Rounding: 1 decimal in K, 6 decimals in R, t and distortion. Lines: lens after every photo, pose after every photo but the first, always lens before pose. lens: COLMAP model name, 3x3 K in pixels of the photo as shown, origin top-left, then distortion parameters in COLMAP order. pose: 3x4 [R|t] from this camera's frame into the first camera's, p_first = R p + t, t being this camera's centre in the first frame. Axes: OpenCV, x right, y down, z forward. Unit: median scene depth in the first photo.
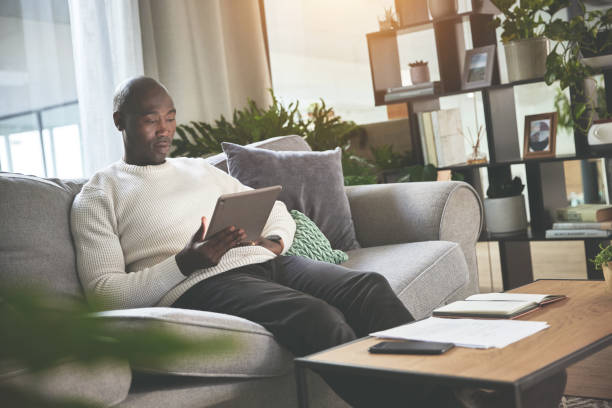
lens RADIAL K [[861.4, 0, 307.4], [0, 861.4, 210.0], [0, 0, 1]] dist [-0.025027, 0.000000]
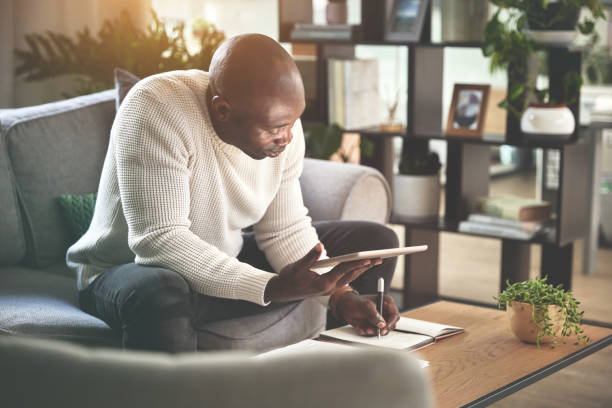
lens RADIAL K [[1145.2, 0, 302.9], [0, 1145.2, 205.1], [0, 0, 1]] dist [-0.028137, 0.000000]
pose [[0.985425, 0.110164, 0.129621, -0.024454], [-0.119369, 0.990687, 0.065505, -0.047391], [-0.121198, -0.080023, 0.989397, -0.098610]]
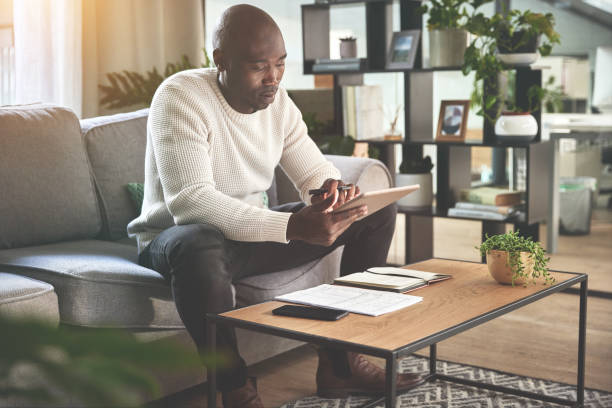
lens RADIAL K [[861.4, 0, 302.4], [0, 861.4, 207.8], [0, 0, 1]] dist [-0.025027, 0.000000]
pose [[0.991554, 0.089912, 0.093474, -0.006031], [-0.094948, 0.994180, 0.050895, -0.014591], [-0.088354, -0.059340, 0.994320, -0.056859]]
